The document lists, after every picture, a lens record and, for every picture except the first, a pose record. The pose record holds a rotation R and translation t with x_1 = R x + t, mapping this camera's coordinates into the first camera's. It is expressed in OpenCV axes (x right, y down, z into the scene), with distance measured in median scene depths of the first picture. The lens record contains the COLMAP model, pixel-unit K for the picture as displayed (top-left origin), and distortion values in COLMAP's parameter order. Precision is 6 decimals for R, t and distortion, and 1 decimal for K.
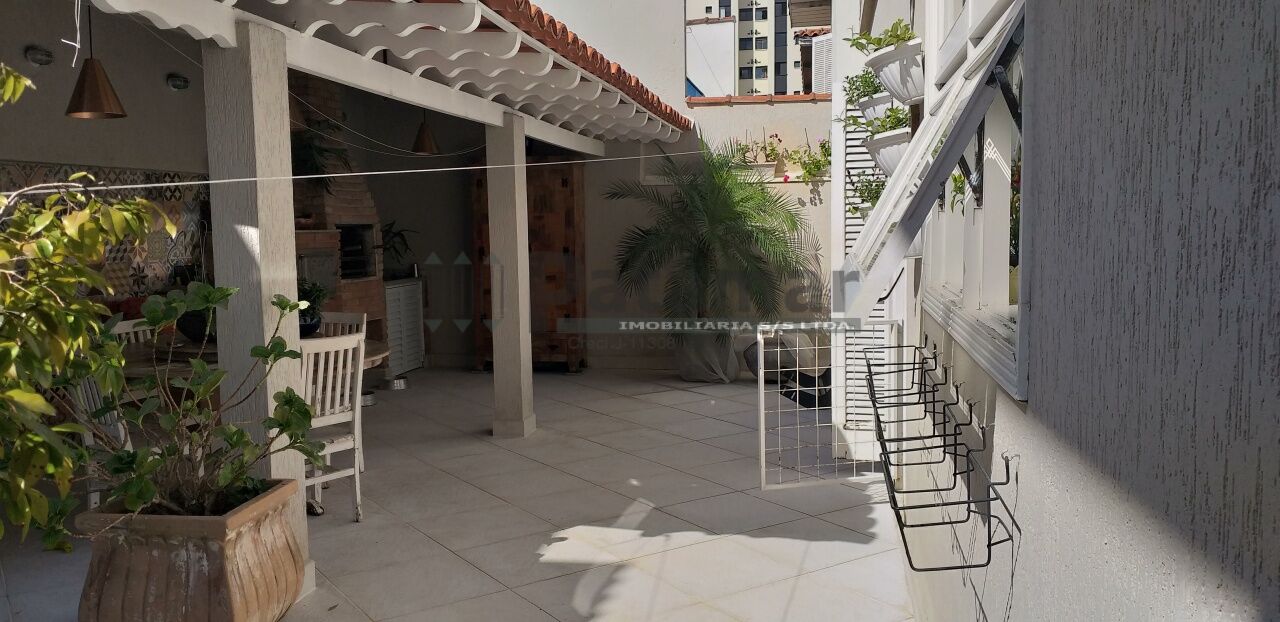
lens RADIAL K [[1019.5, 0, 640.0], [0, 1019.5, 311.0], [0, 0, 1]] dist [0.128416, -0.216451]
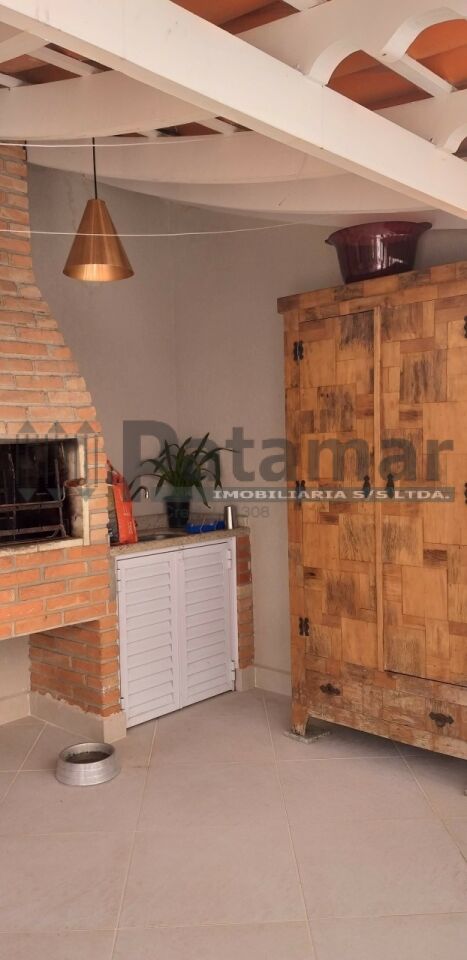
lens RADIAL K [[764.6, 0, 238.1], [0, 764.6, 479.2], [0, 0, 1]] dist [0.128416, -0.216451]
pose [[0.841908, 0.009224, -0.539543, 0.020617], [-0.027187, 0.999309, -0.025338, -0.067217], [0.538936, 0.036001, 0.841577, 0.857404]]
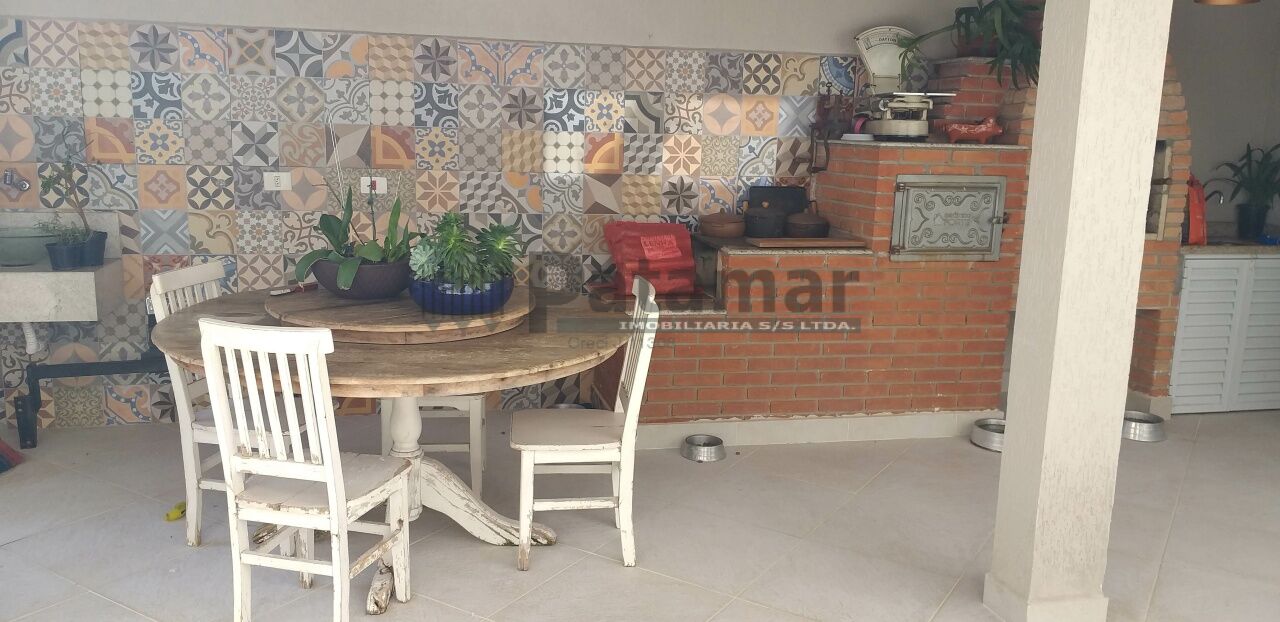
lens RADIAL K [[1019.5, 0, 640.0], [0, 1019.5, 311.0], [0, 0, 1]] dist [0.128416, -0.216451]
pose [[0.402919, 0.189180, -0.895470, 0.173602], [-0.115683, 0.981084, 0.155216, -0.057666], [0.907895, 0.041051, 0.417183, 0.611468]]
